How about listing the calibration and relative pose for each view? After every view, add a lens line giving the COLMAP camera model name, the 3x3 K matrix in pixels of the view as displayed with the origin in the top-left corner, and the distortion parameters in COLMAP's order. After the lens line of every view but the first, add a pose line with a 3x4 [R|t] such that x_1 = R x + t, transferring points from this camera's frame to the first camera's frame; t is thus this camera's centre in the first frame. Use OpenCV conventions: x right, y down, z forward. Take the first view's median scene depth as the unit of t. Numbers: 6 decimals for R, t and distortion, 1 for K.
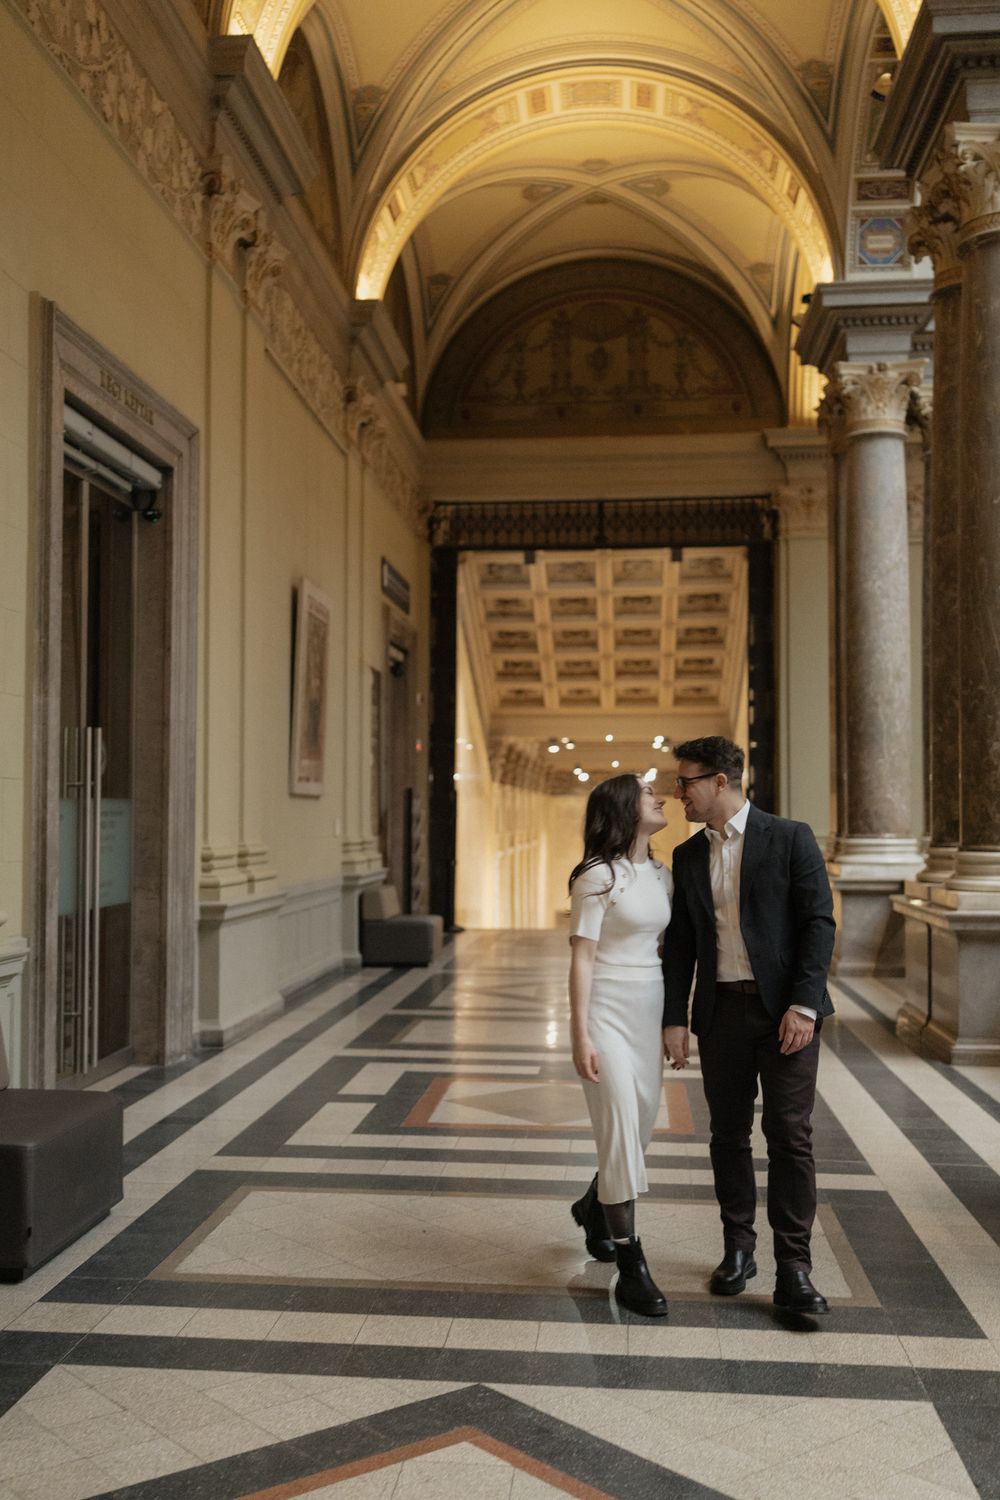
lens RADIAL K [[1438.4, 0, 496.0], [0, 1438.4, 776.7], [0, 0, 1]] dist [0.011235, -0.018652]
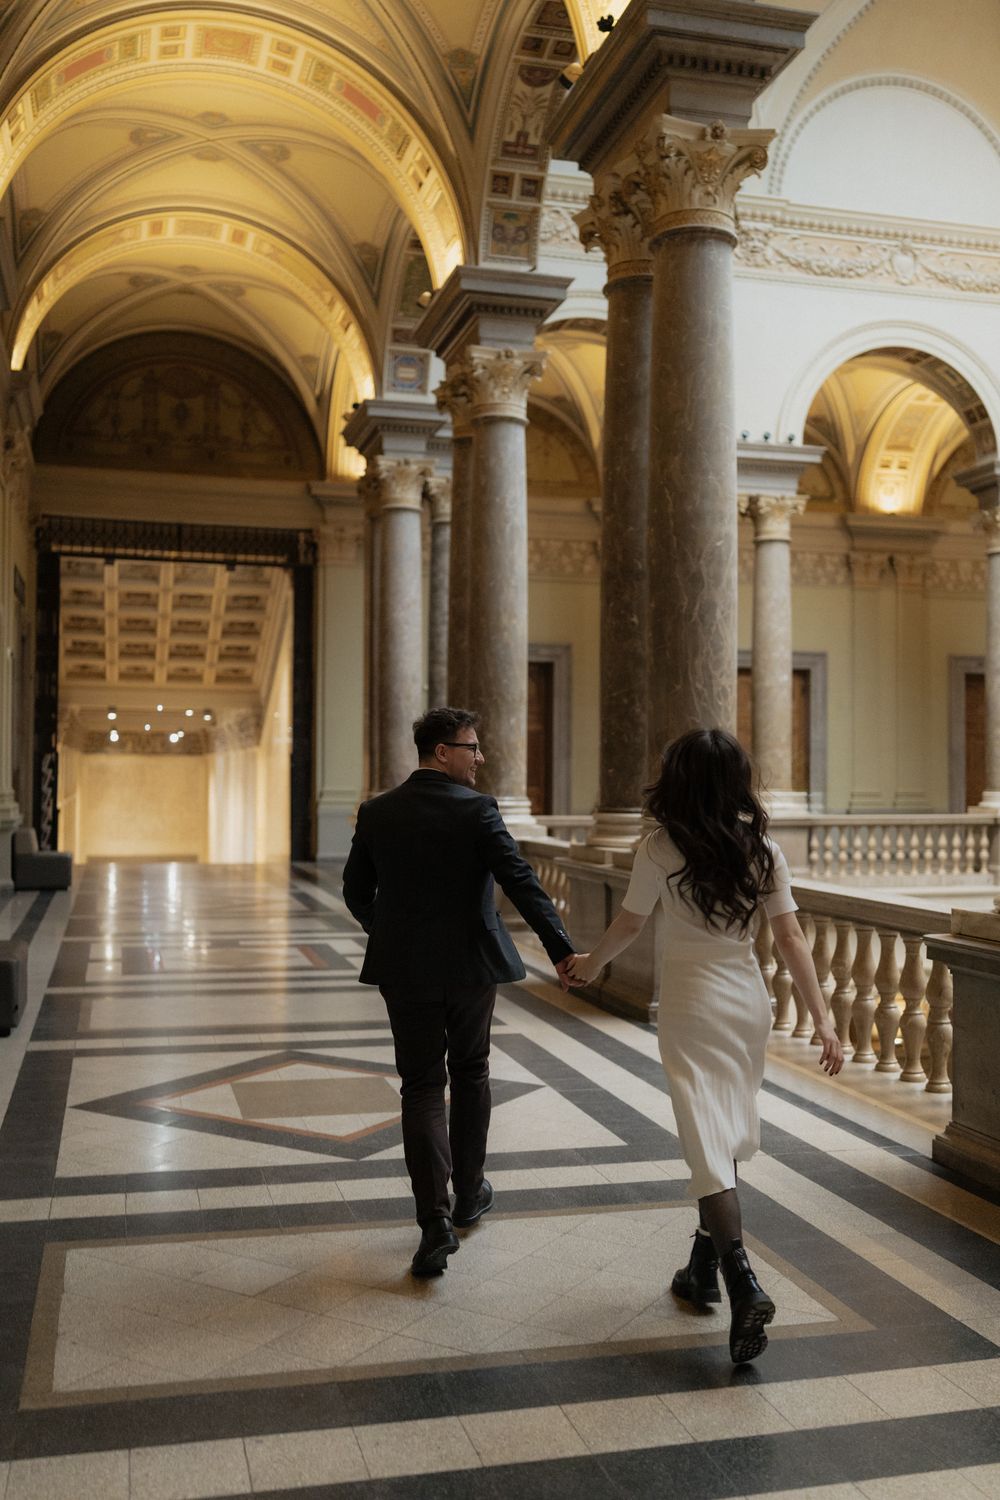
lens RADIAL K [[1463.0, 0, 493.3], [0, 1463.0, 746.2], [0, 0, 1]] dist [0.003467, -0.018821]
pose [[0.928392, 0.016853, 0.371221, -0.148863], [-0.021099, 0.999750, 0.007380, -0.012513], [-0.371003, -0.014684, 0.928515, -0.305376]]
